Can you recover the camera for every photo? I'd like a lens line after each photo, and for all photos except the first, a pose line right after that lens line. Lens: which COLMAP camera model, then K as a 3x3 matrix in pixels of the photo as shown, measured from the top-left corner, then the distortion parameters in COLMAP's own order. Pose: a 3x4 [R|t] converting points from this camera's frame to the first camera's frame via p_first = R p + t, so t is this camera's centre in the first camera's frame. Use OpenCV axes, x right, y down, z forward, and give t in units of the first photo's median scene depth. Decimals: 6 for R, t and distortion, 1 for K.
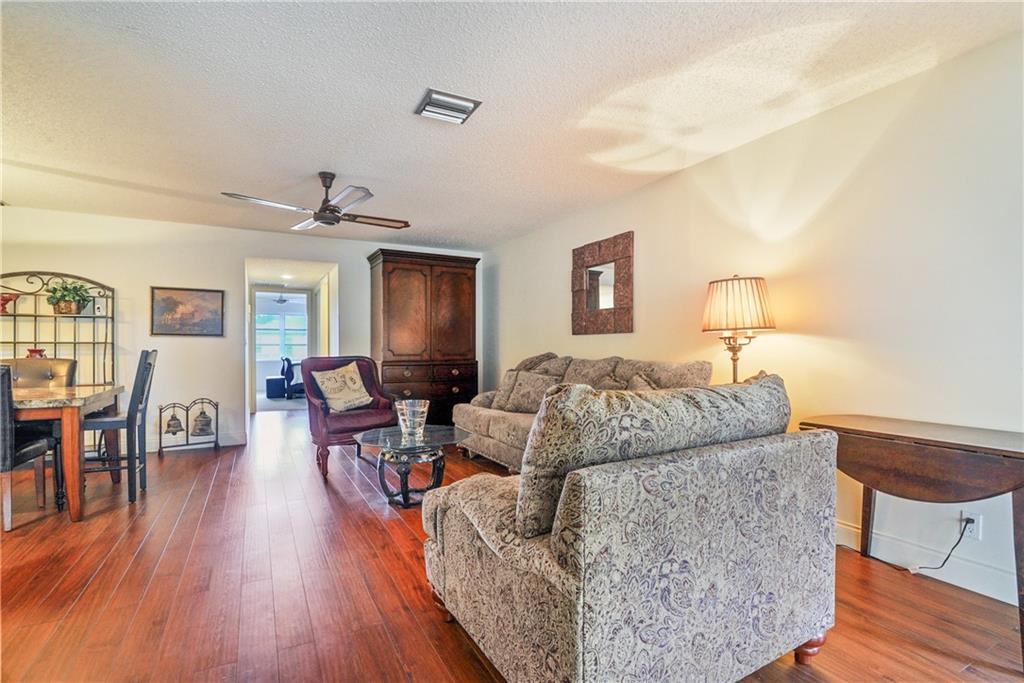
lens RADIAL K [[477.7, 0, 511.6], [0, 477.7, 346.1], [0, 0, 1]] dist [-0.016072, 0.000722]
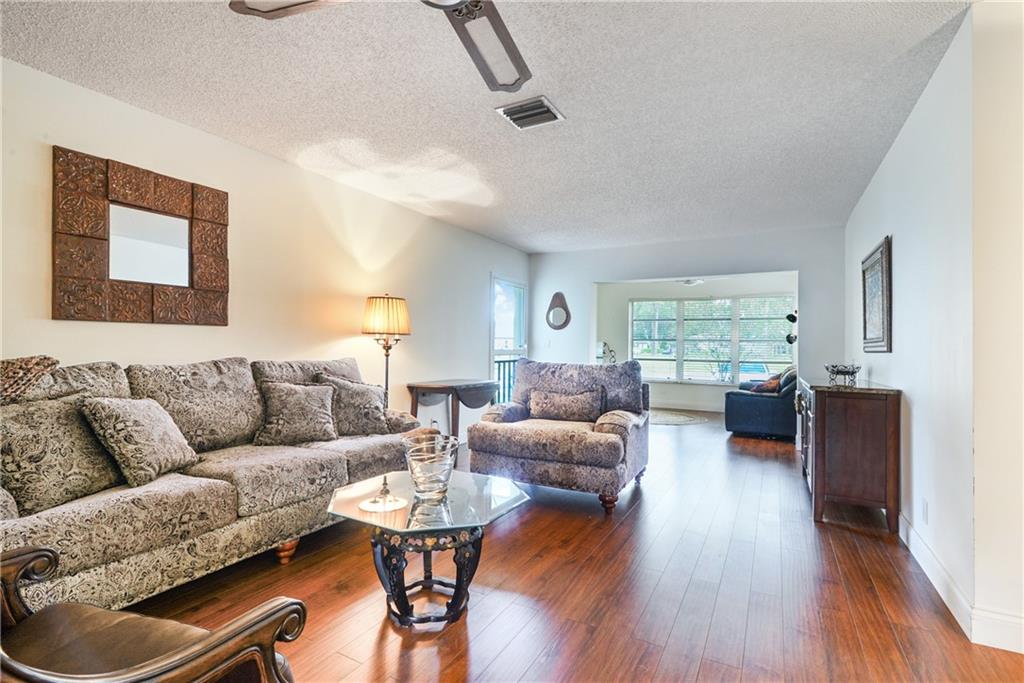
lens RADIAL K [[477.7, 0, 511.0], [0, 477.7, 344.0], [0, 0, 1]] dist [-0.016072, 0.000722]
pose [[-0.538103, 0.002412, 0.842876, -0.464227], [-0.007962, 0.999937, -0.007944, 0.001522], [-0.842841, -0.010985, -0.538050, 0.752998]]
